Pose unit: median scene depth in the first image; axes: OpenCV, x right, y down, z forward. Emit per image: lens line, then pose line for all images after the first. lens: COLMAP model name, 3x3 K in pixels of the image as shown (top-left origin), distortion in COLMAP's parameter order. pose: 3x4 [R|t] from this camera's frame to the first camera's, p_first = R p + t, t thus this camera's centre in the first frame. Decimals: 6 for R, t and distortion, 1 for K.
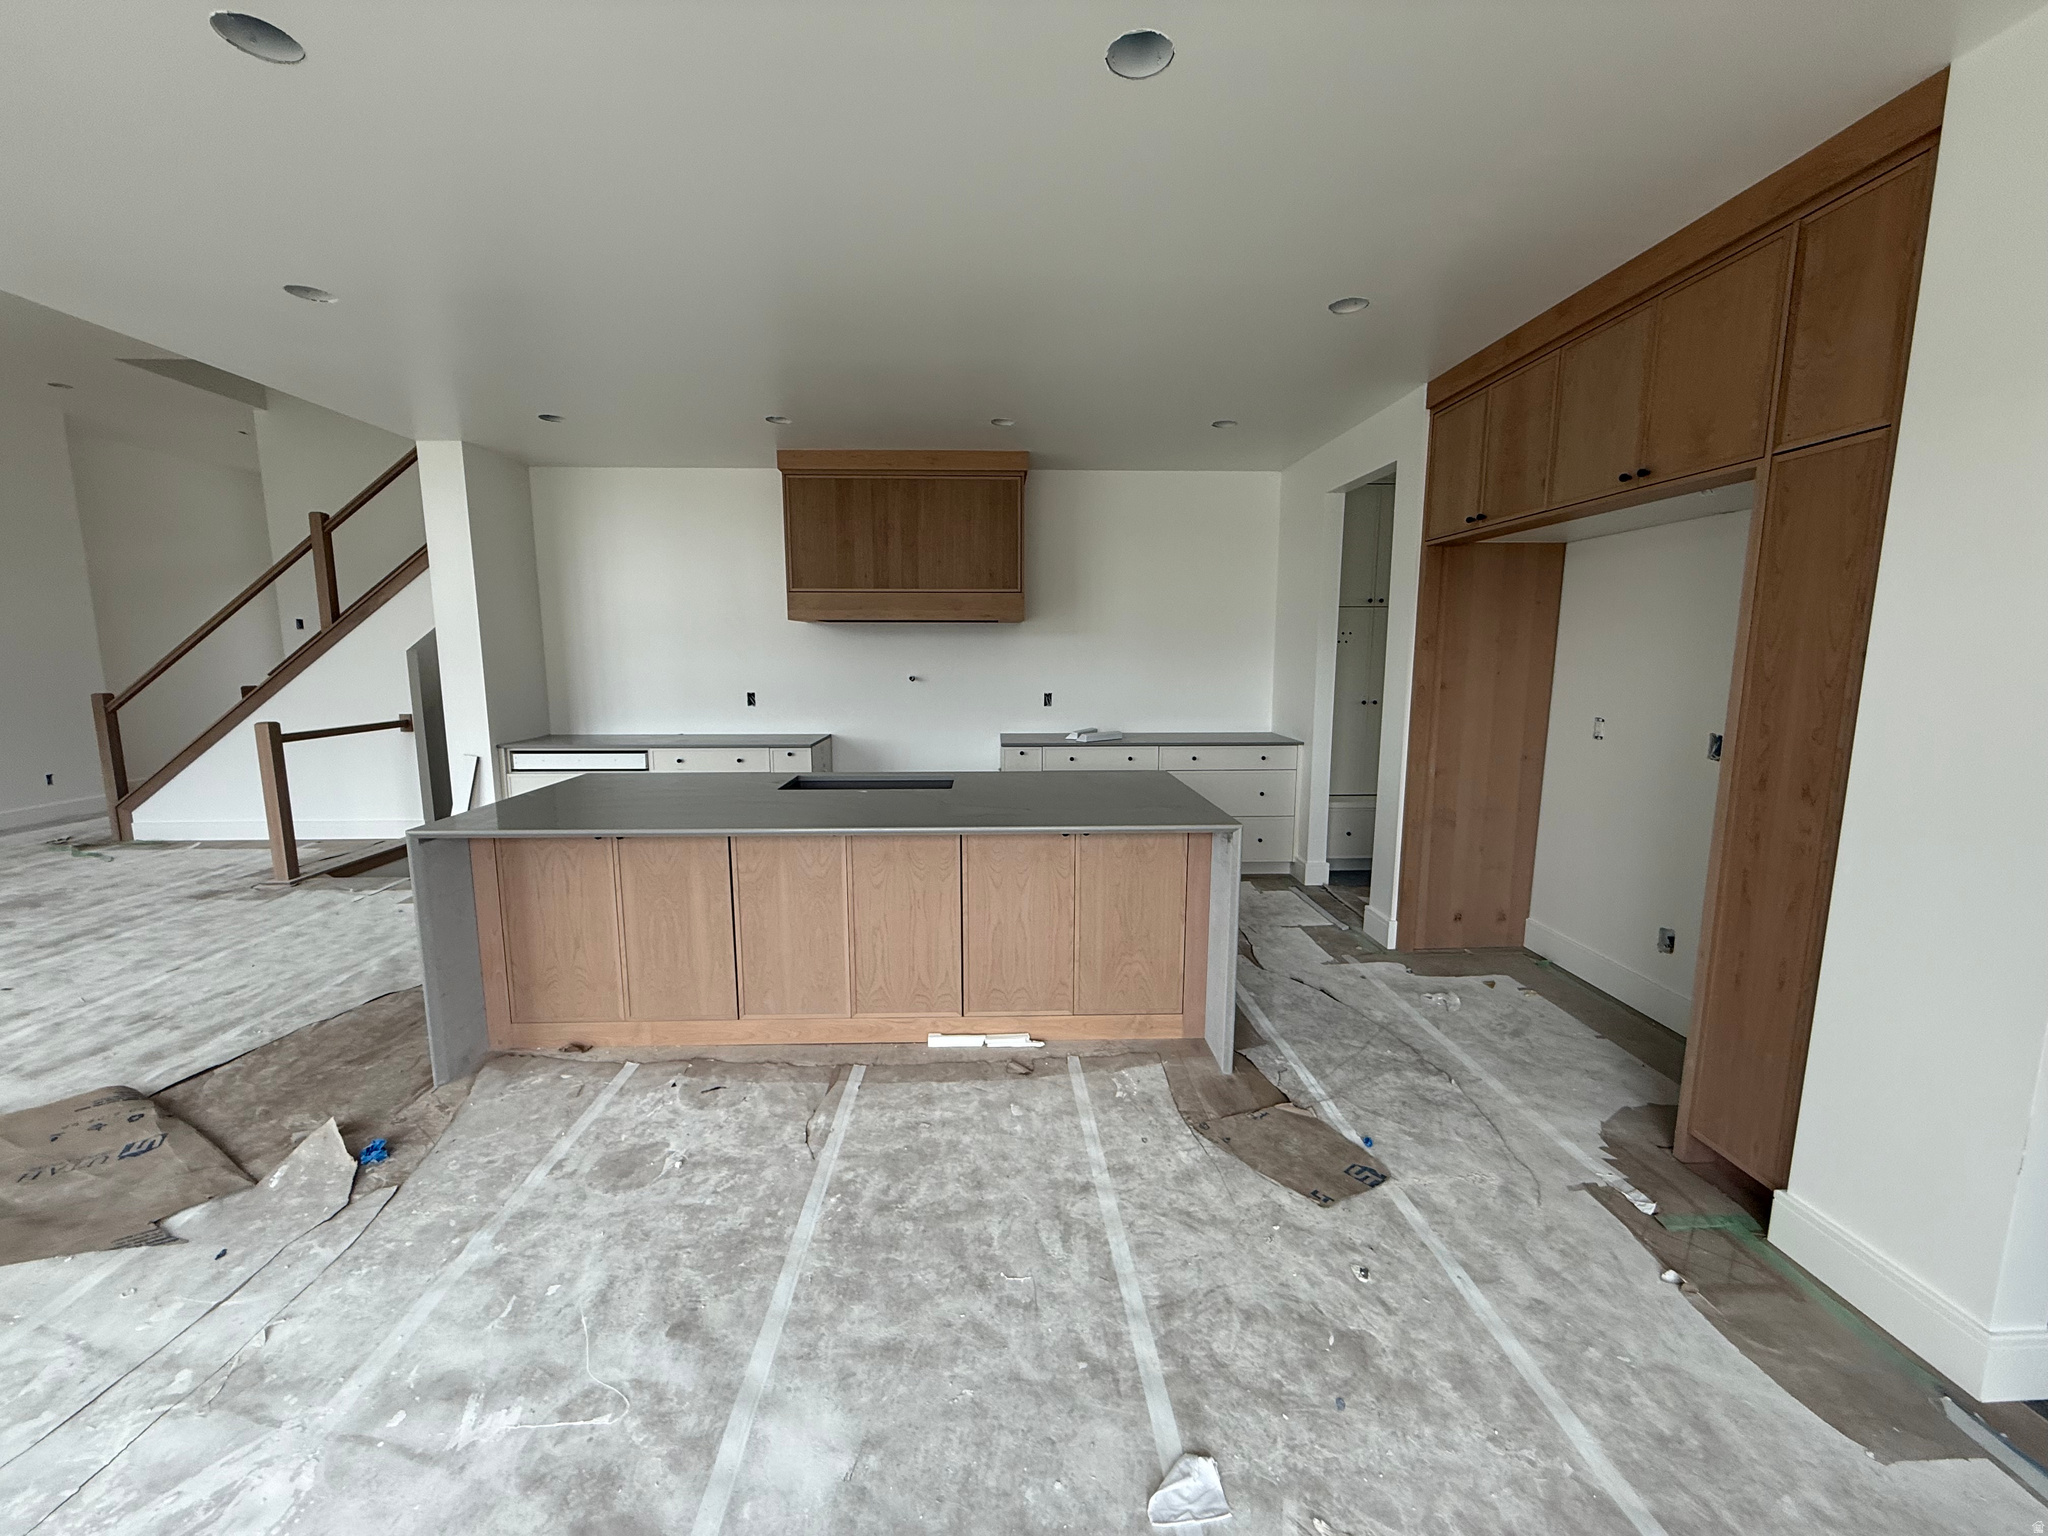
lens RADIAL K [[819.5, 0, 1011.3], [0, 819.5, 764.7], [0, 0, 1]] dist [0.000693, 0.000329]
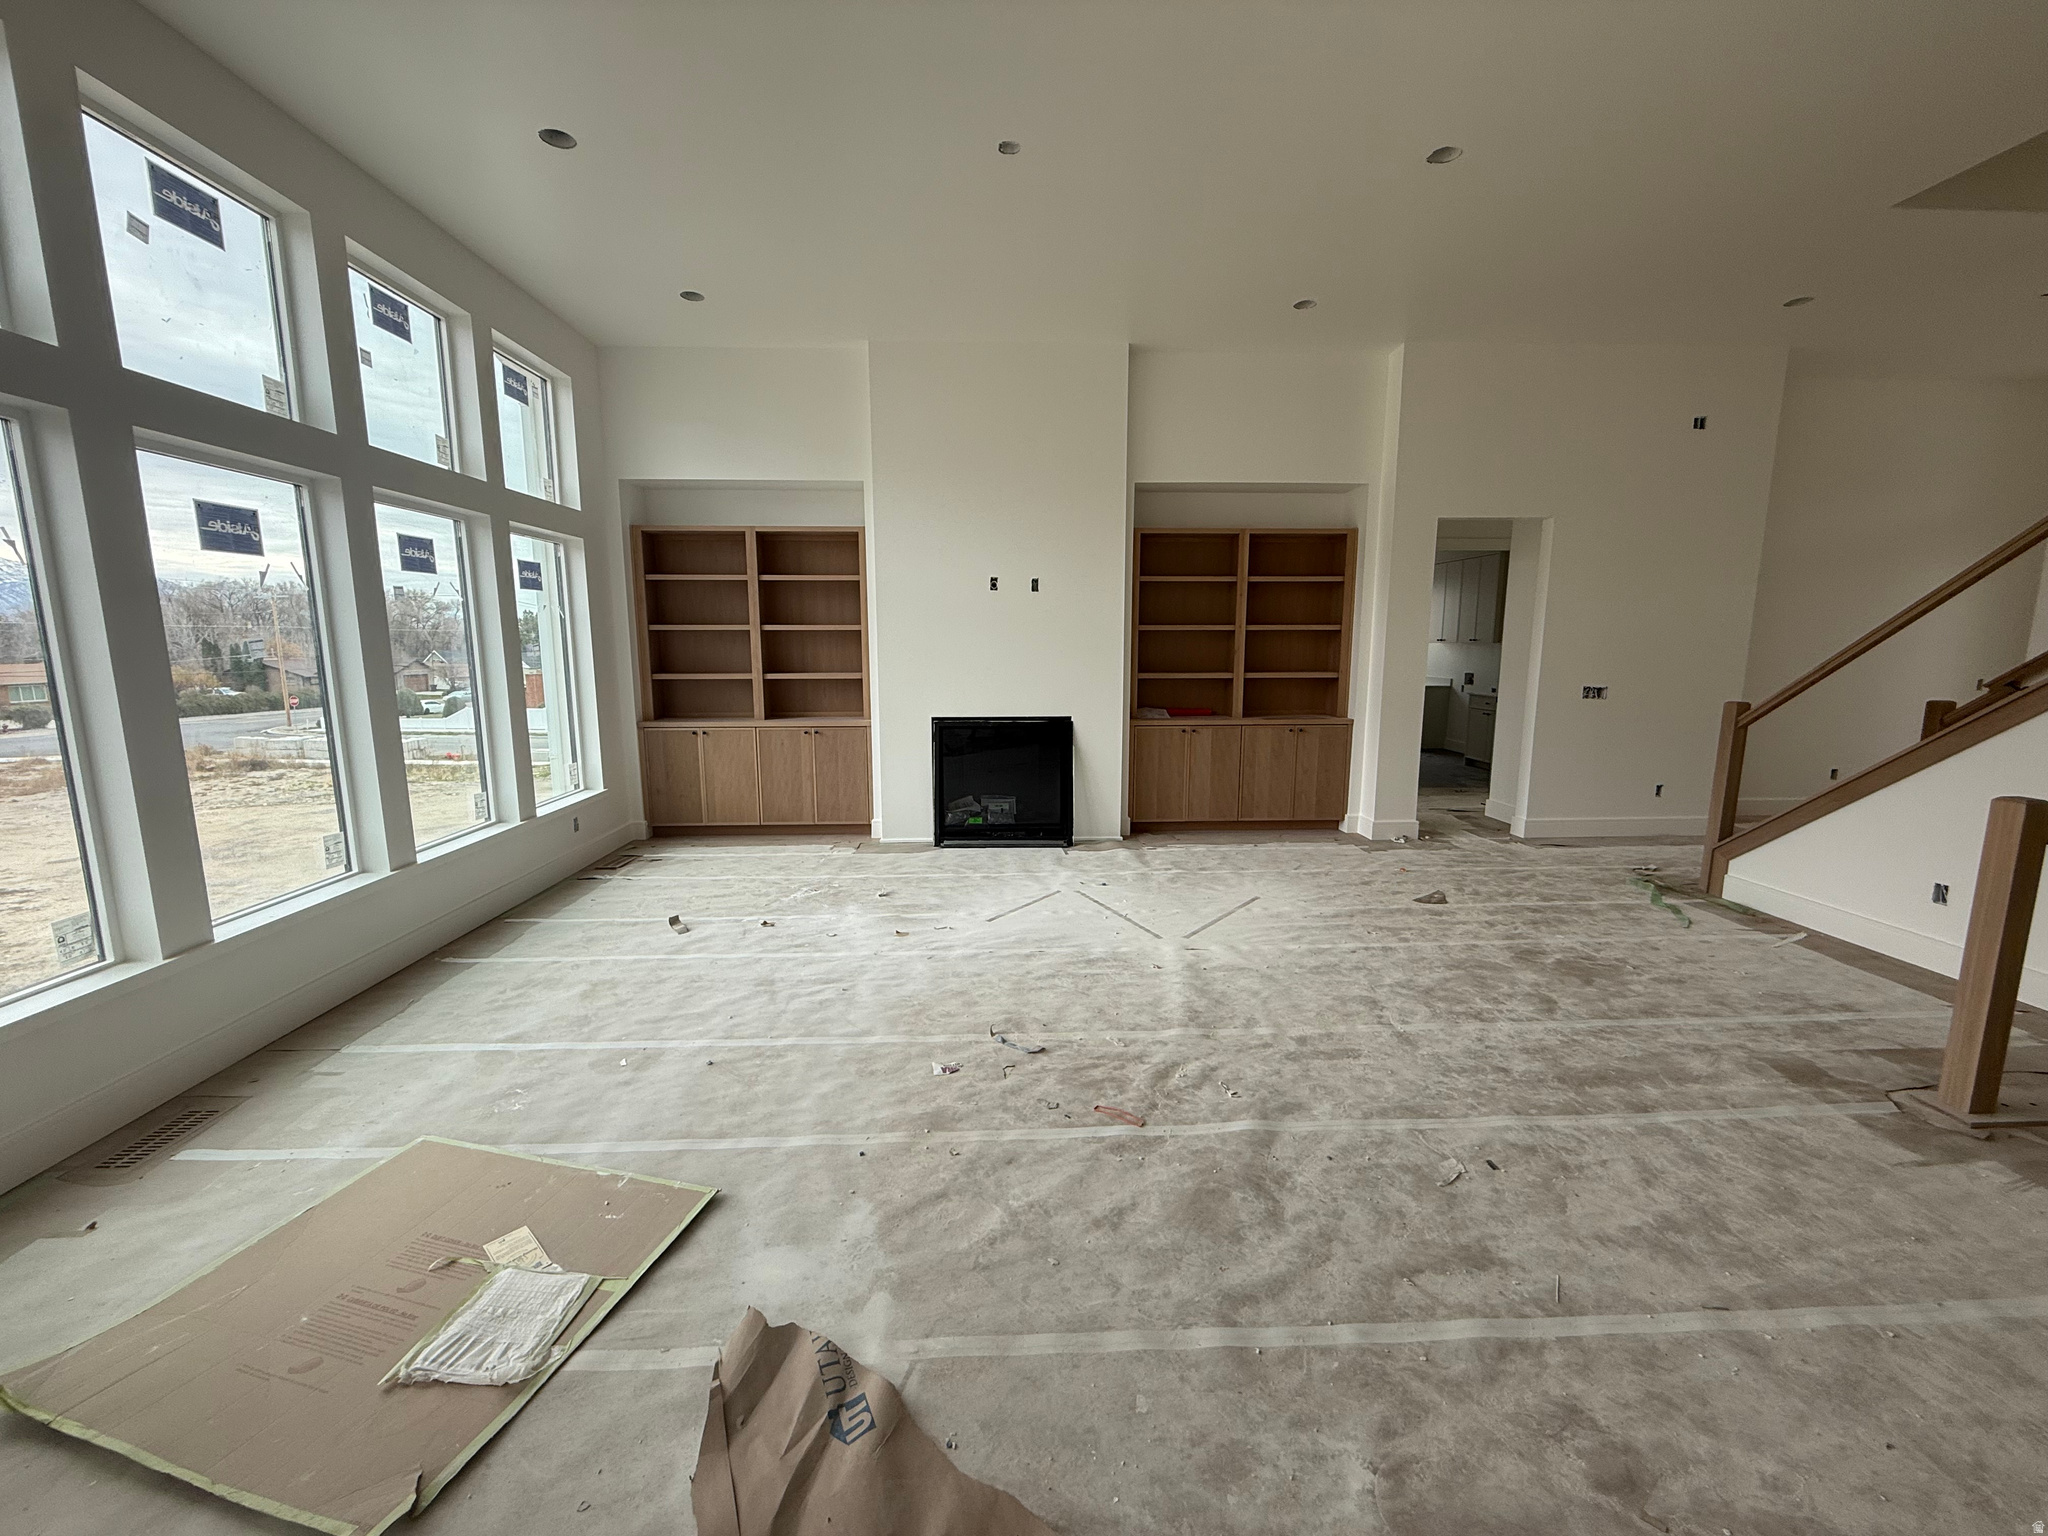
lens RADIAL K [[819.5, 0, 1005.0], [0, 819.5, 763.1], [0, 0, 1]] dist [0.000693, 0.000329]
pose [[0.008605, 0.152115, -0.988325, -0.413530], [-0.138839, 0.978971, 0.149466, -0.061492], [0.990278, 0.135932, 0.029544, 0.364363]]
